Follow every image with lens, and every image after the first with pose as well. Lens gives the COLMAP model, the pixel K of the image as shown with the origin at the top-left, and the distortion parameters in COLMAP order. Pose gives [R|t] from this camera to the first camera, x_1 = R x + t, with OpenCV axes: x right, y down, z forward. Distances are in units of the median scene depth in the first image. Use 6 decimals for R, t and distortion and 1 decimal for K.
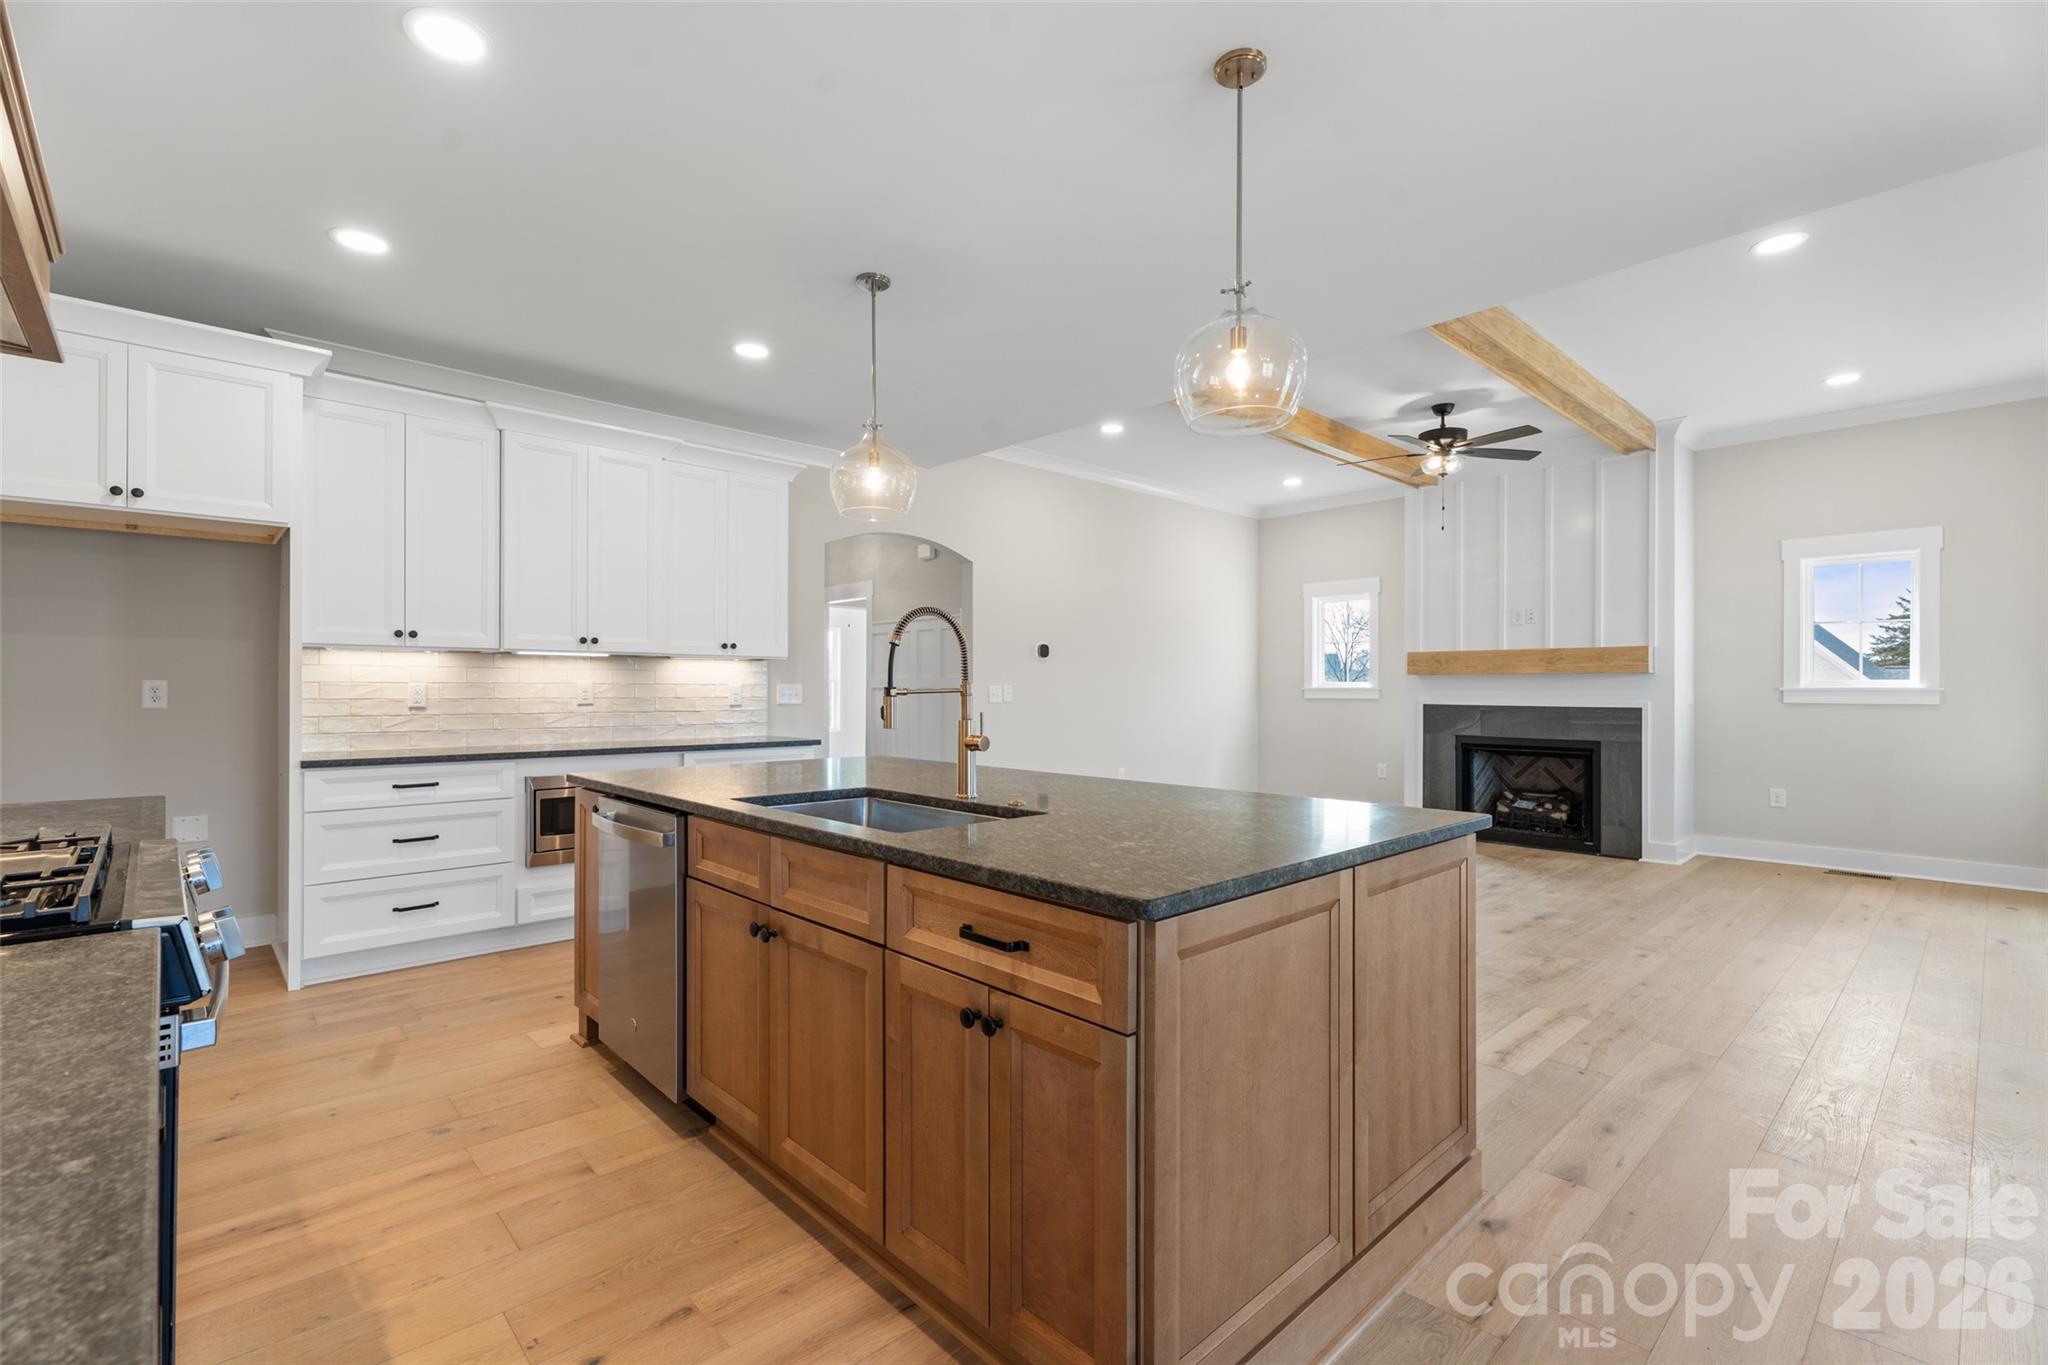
lens RADIAL K [[908.9, 0, 1018.1], [0, 908.9, 686.8], [0, 0, 1]] dist [0.004663, -0.000024]
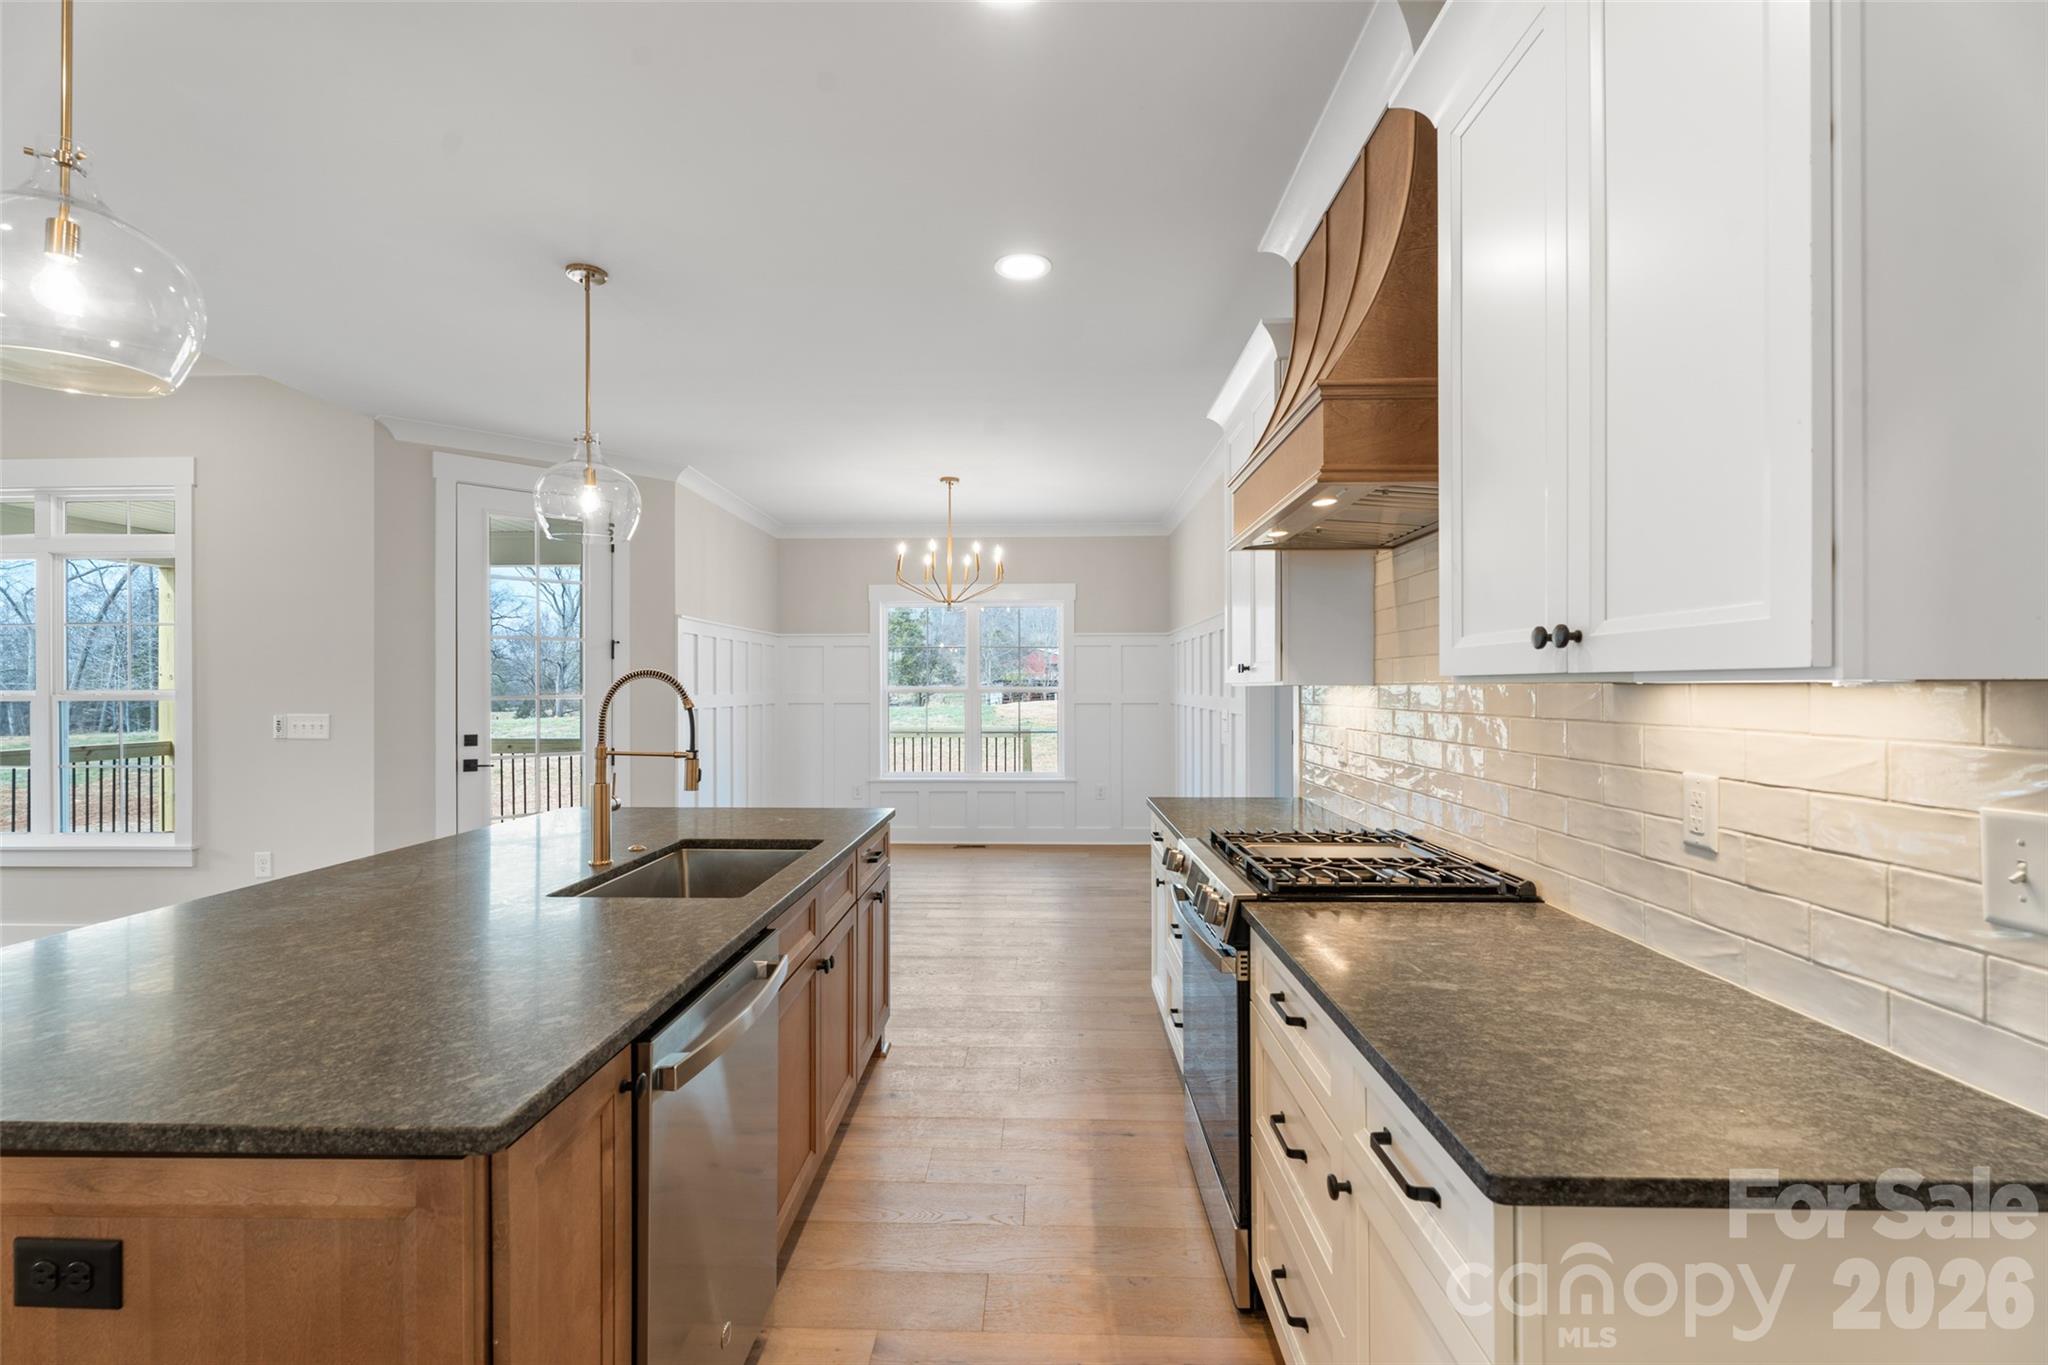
lens RADIAL K [[908.9, 0, 1018.1], [0, 908.9, 686.8], [0, 0, 1]] dist [0.004663, -0.000024]
pose [[-0.707850, -0.001625, 0.706361, -0.405341], [-0.001985, 0.999998, 0.000311, -0.025479], [-0.706360, -0.001182, -0.707852, 0.532801]]
